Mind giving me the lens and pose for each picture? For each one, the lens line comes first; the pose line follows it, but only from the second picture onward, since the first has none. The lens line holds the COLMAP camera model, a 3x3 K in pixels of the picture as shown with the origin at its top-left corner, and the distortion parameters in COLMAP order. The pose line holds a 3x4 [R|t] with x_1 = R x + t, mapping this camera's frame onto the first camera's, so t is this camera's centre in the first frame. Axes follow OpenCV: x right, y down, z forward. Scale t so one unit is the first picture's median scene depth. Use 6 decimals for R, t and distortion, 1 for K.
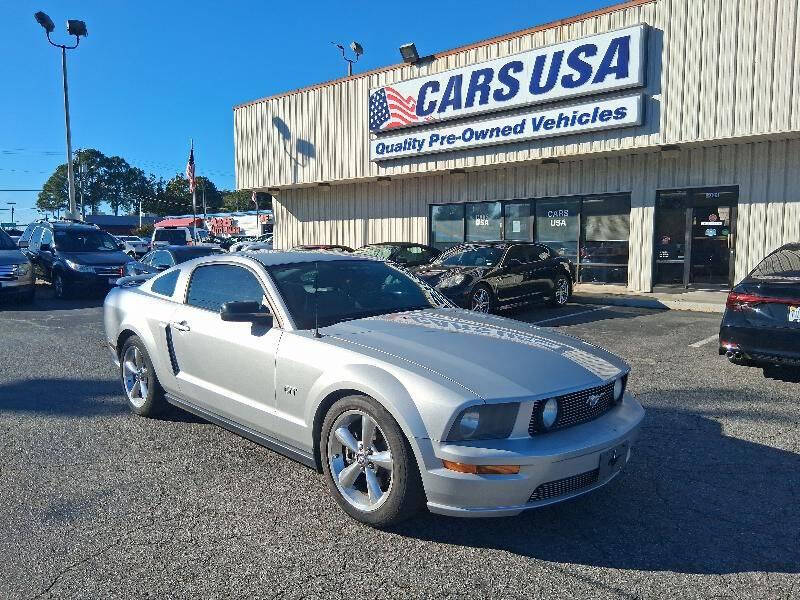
lens RADIAL K [[603.2, 0, 396.1], [0, 603.2, 303.7], [0, 0, 1]] dist [0.109851, -0.182148]
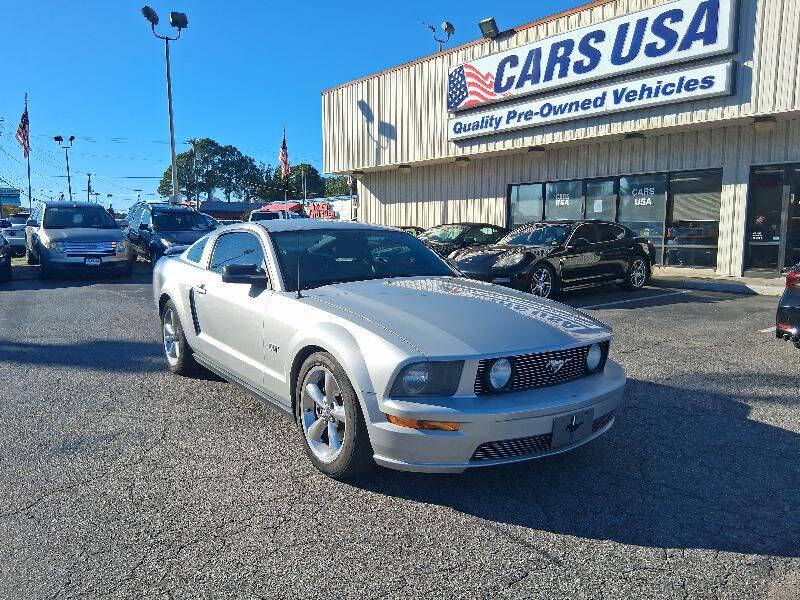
lens RADIAL K [[603.2, 0, 396.1], [0, 603.2, 303.7], [0, 0, 1]] dist [0.109851, -0.182148]
pose [[0.986640, 0.023040, -0.161276, 0.051018], [-0.019133, 0.999486, 0.025735, 0.008945], [0.161786, -0.022305, 0.986574, -0.000152]]
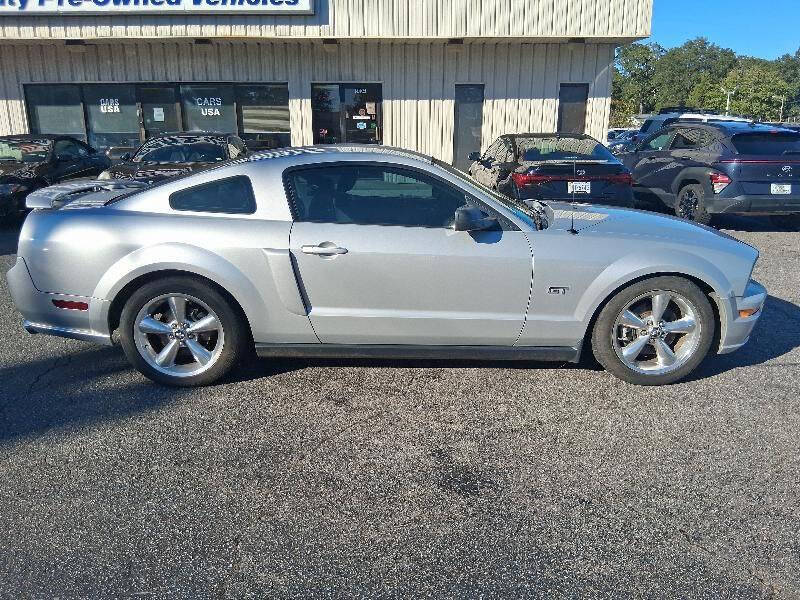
lens RADIAL K [[603.8, 0, 398.1], [0, 603.8, 307.1], [0, 0, 1]] dist [0.094680, -0.152678]
pose [[0.703695, -0.196570, 0.682769, -0.258138], [0.073971, 0.976014, 0.204758, -0.012565], [-0.706641, -0.093582, 0.701357, 0.121891]]
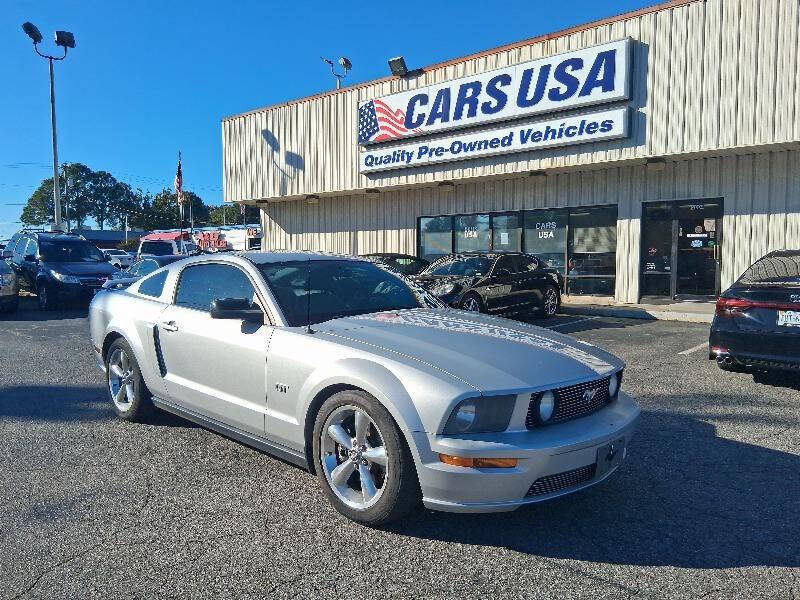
lens RADIAL K [[603.2, 0, 396.1], [0, 603.2, 303.7], [0, 0, 1]] dist [0.109851, -0.182148]
pose [[0.999787, 0.000732, 0.020603, -0.002514], [-0.000202, 0.999670, -0.025699, 0.008111], [-0.020615, 0.025690, 0.999457, 0.003221]]
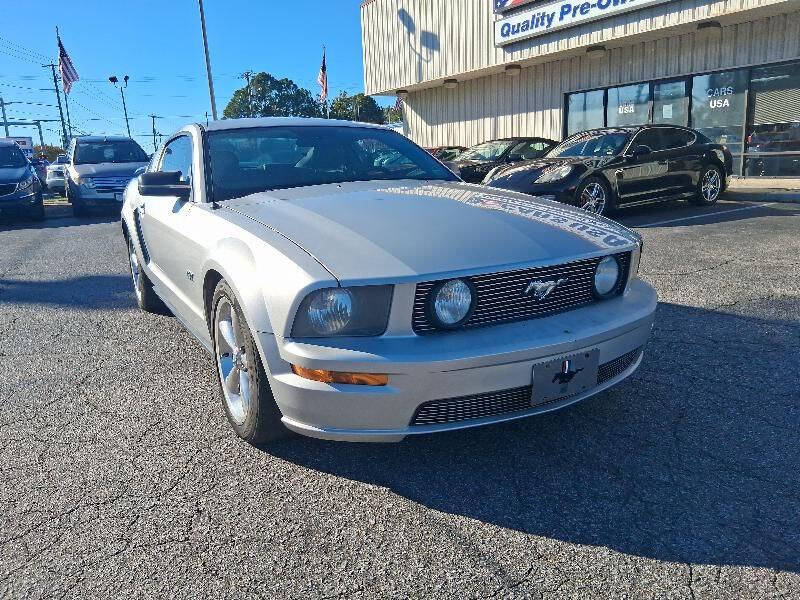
lens RADIAL K [[603.2, 0, 396.1], [0, 603.2, 303.7], [0, 0, 1]] dist [0.109851, -0.182148]
pose [[0.964546, 0.021619, -0.263029, 0.077903], [0.014578, 0.990753, 0.134892, 0.018584], [0.263513, -0.133944, 0.955311, 0.071160]]
